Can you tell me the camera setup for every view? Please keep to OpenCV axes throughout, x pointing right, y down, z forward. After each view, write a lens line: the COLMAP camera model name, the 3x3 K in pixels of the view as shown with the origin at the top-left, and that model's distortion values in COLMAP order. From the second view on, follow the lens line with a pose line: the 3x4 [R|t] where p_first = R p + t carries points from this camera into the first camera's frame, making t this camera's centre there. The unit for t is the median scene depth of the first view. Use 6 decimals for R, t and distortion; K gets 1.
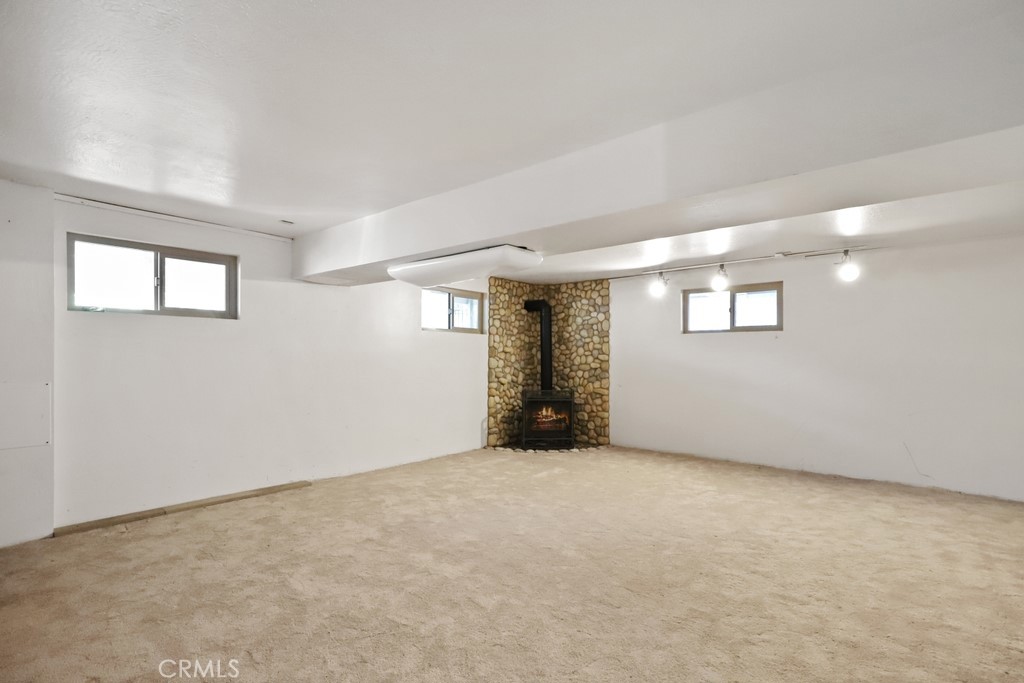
lens RADIAL K [[480.7, 0, 511.0], [0, 480.7, 347.2], [0, 0, 1]] dist [-0.001551, -0.000042]
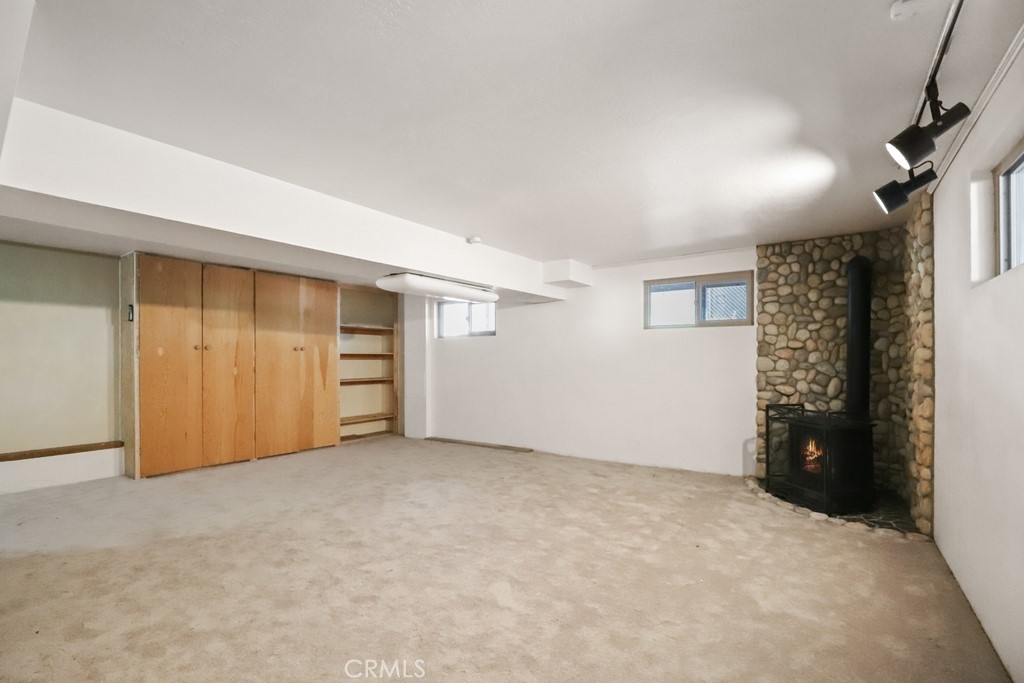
lens RADIAL K [[480.7, 0, 511.0], [0, 480.7, 347.2], [0, 0, 1]] dist [-0.001551, -0.000042]
pose [[0.129692, -0.035298, -0.990926, 0.620400], [0.023825, 0.999189, -0.032474, 0.021786], [0.991268, -0.019397, 0.130428, 0.523246]]
